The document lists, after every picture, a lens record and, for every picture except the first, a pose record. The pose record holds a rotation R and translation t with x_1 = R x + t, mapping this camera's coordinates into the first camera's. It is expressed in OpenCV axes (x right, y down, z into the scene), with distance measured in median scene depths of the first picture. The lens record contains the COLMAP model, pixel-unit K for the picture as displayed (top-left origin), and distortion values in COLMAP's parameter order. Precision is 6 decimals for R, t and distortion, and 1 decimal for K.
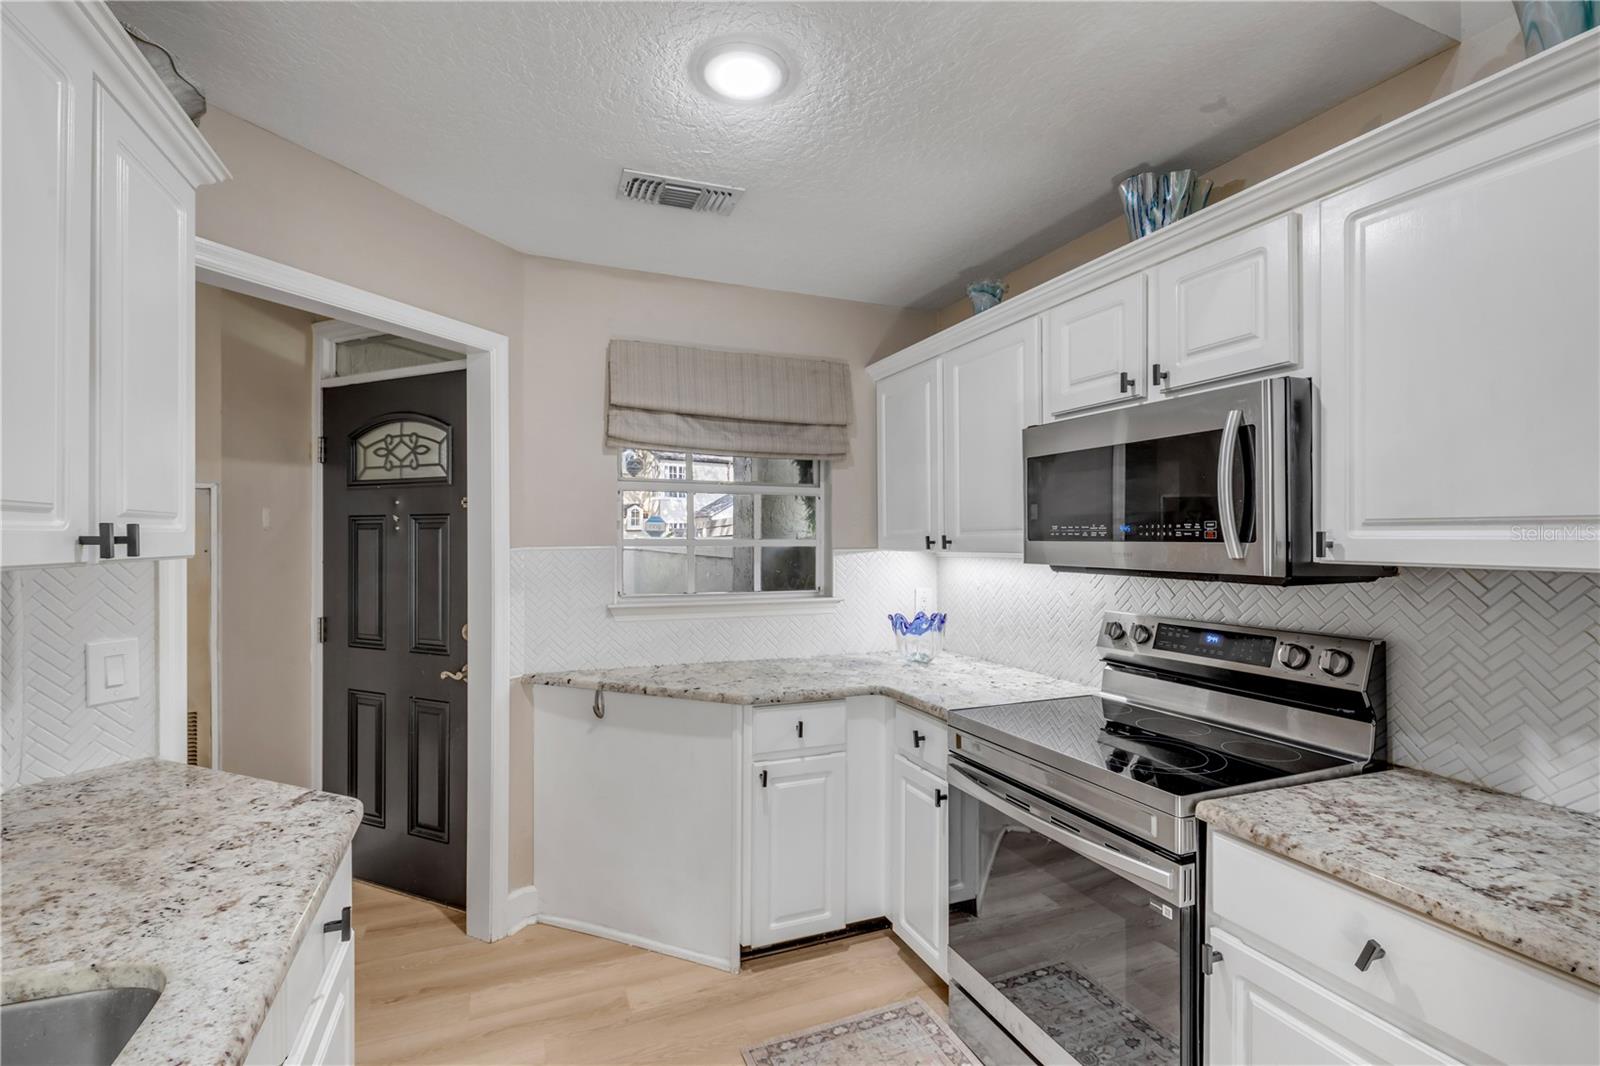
lens RADIAL K [[719.4, 0, 802.1], [0, 719.4, 537.1], [0, 0, 1]] dist [0.001792, -0.000483]
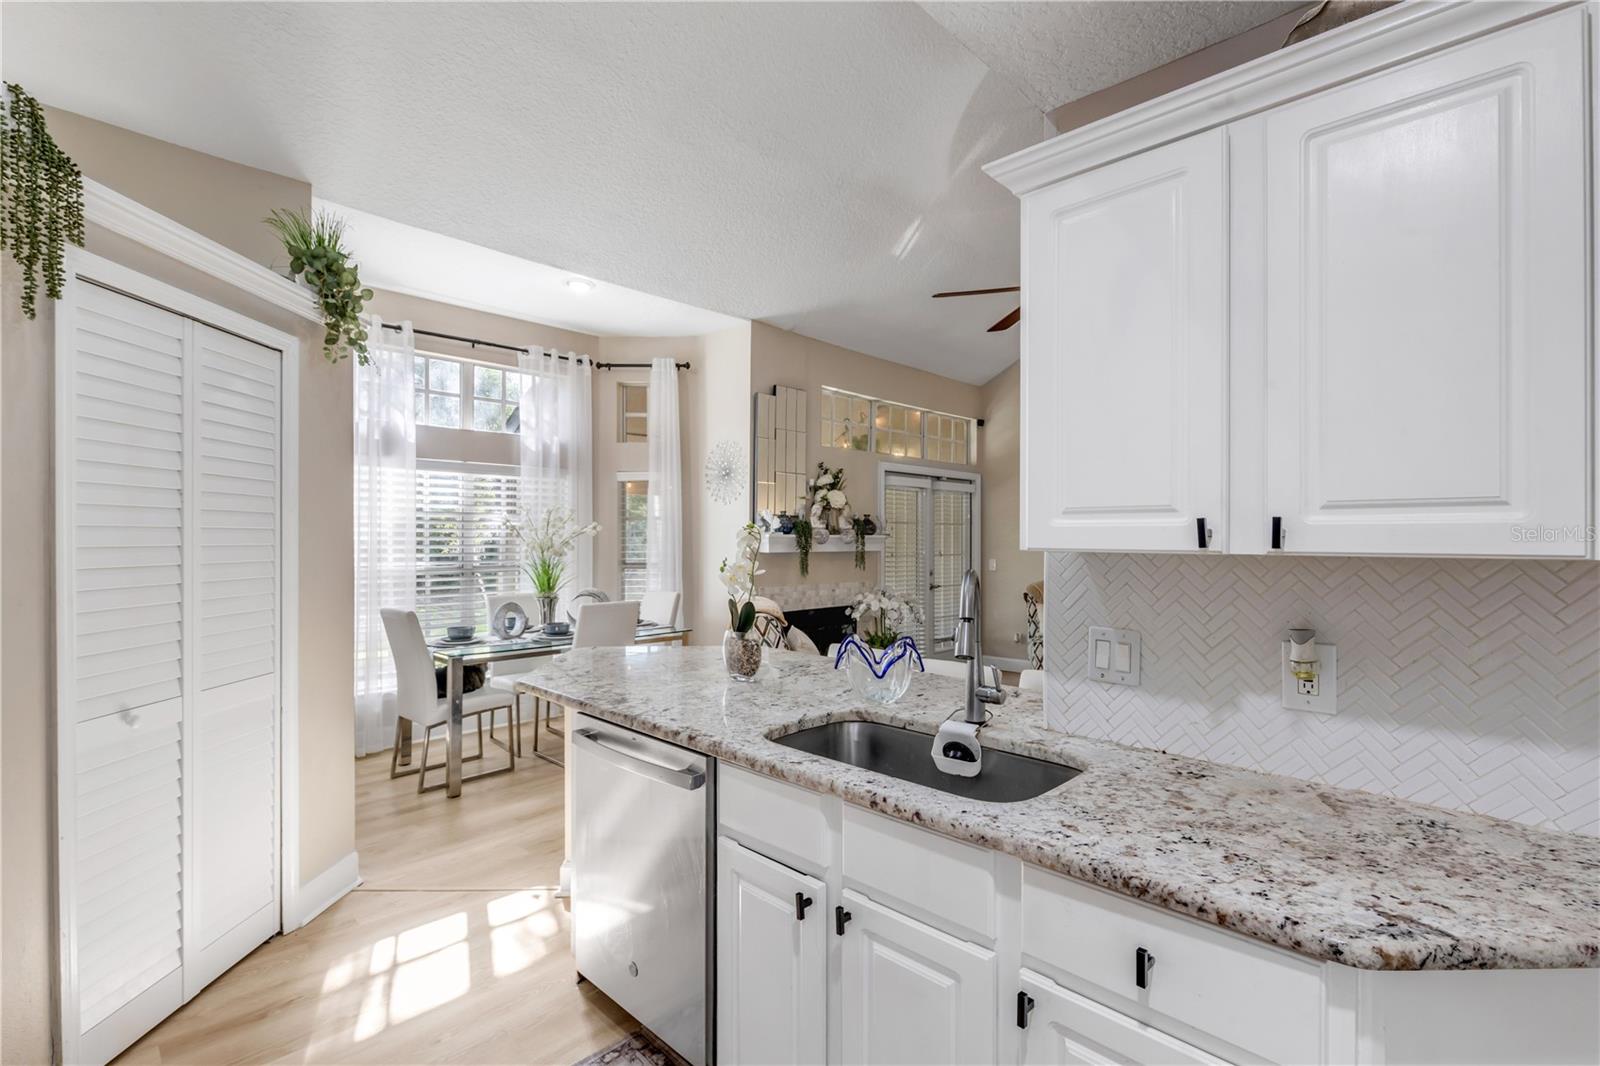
lens RADIAL K [[719.4, 0, 791.0], [0, 719.4, 536.5], [0, 0, 1]] dist [0.001792, -0.000483]
pose [[-0.920592, -0.002876, -0.390516, 0.065103], [-0.003018, 0.999995, -0.000250, 0.007100], [0.390515, 0.000948, -0.920596, 0.994814]]
